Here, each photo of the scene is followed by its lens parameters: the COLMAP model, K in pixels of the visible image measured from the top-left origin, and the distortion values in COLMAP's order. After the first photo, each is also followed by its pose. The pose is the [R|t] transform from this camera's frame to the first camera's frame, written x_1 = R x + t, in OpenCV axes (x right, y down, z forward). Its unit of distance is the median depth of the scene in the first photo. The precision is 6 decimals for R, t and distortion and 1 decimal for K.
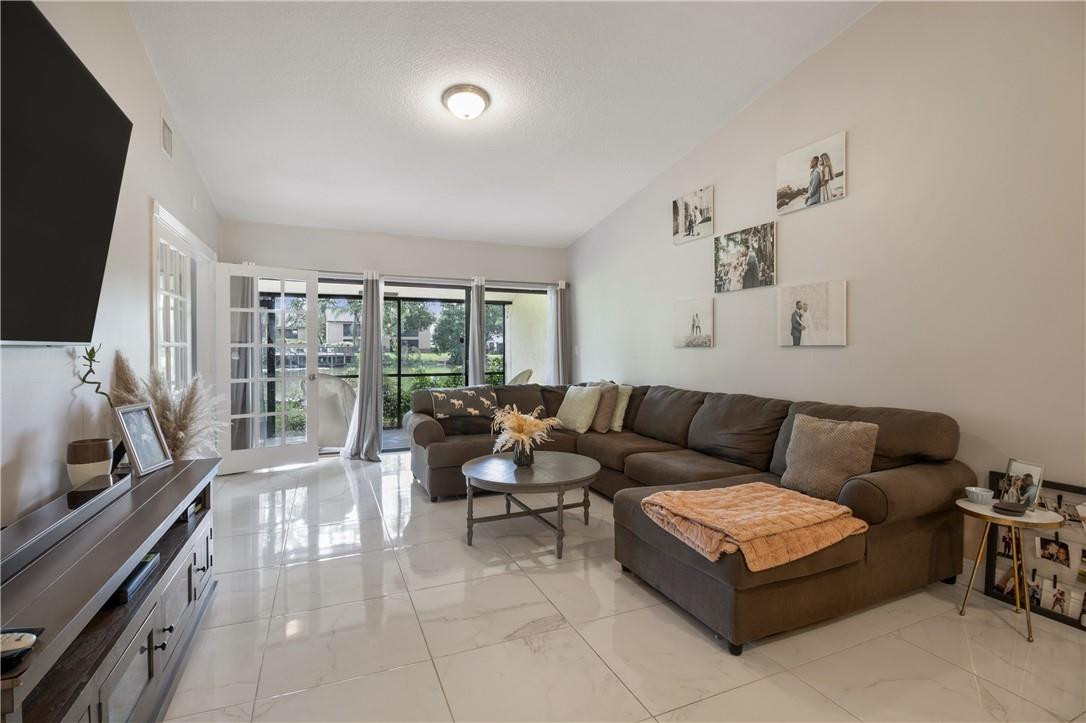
lens RADIAL K [[514.0, 0, 539.9], [0, 514.0, 348.5], [0, 0, 1]] dist [0.013038, -0.000394]
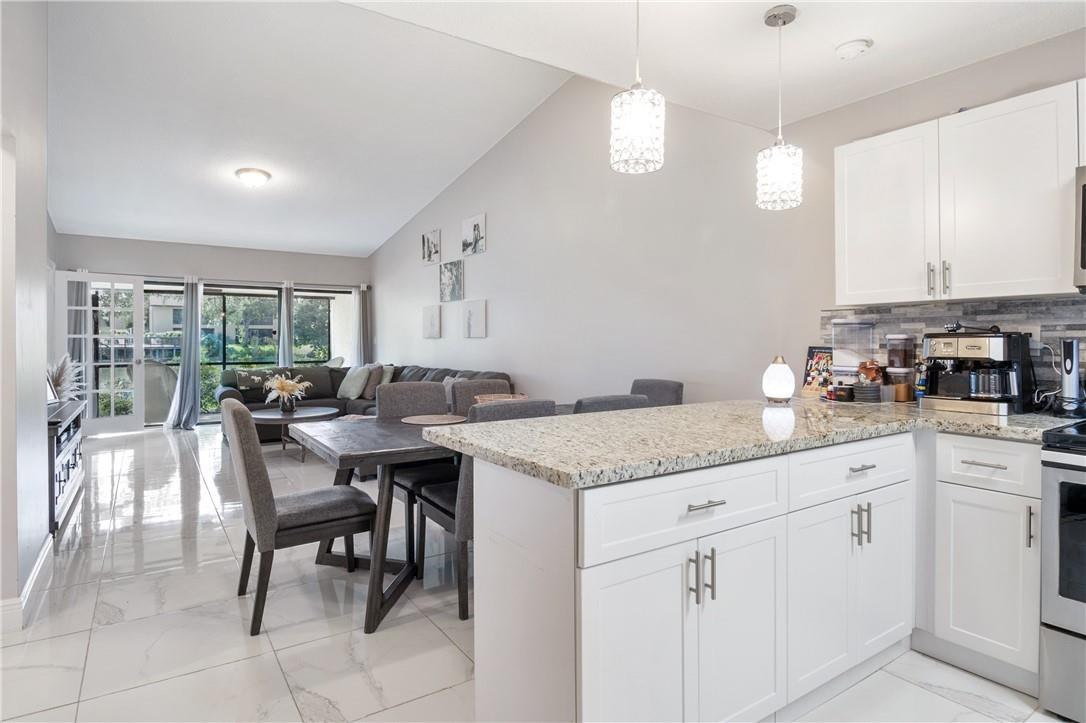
lens RADIAL K [[601.9, 0, 549.7], [0, 601.9, 338.1], [0, 0, 1]] dist [0.005984, -0.010667]
pose [[0.981366, 0.001117, 0.192142, 0.284150], [-0.000684, 0.999997, -0.002320, 0.001049], [-0.192144, 0.002146, 0.981364, -0.691800]]
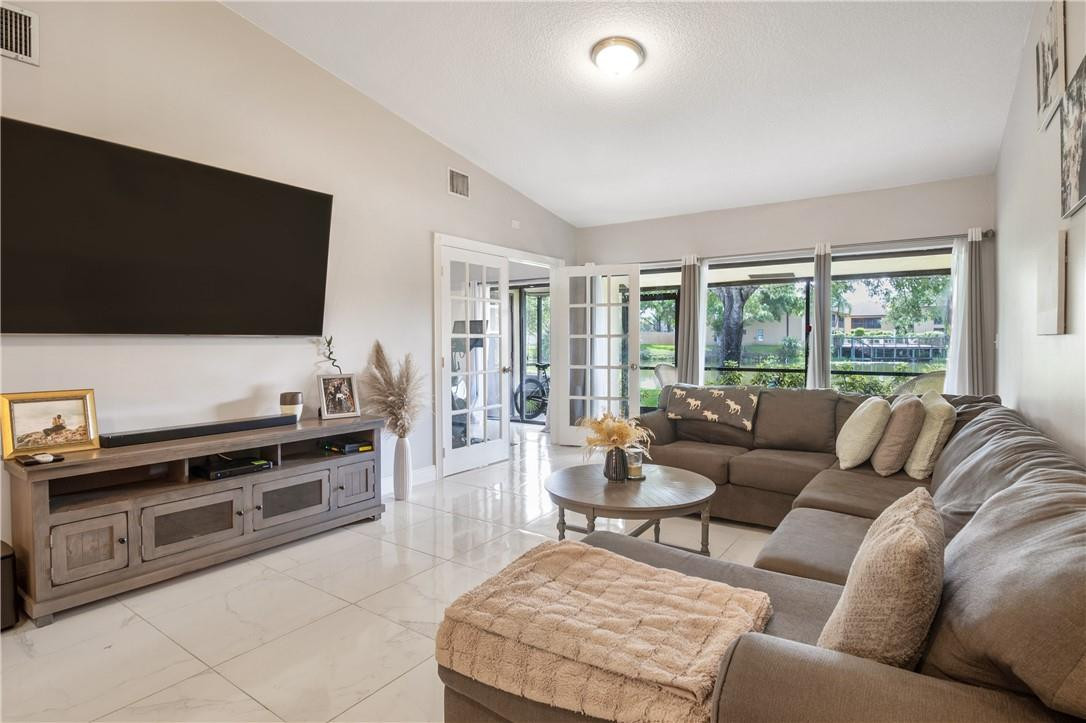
lens RADIAL K [[547.7, 0, 551.4], [0, 547.7, 350.6], [0, 0, 1]] dist [-0.003076, -0.002919]
pose [[0.537285, 0.016062, -0.843248, 0.455109], [0.000908, 0.999807, 0.019622, 0.001324], [0.843400, -0.011308, 0.537166, 0.307613]]
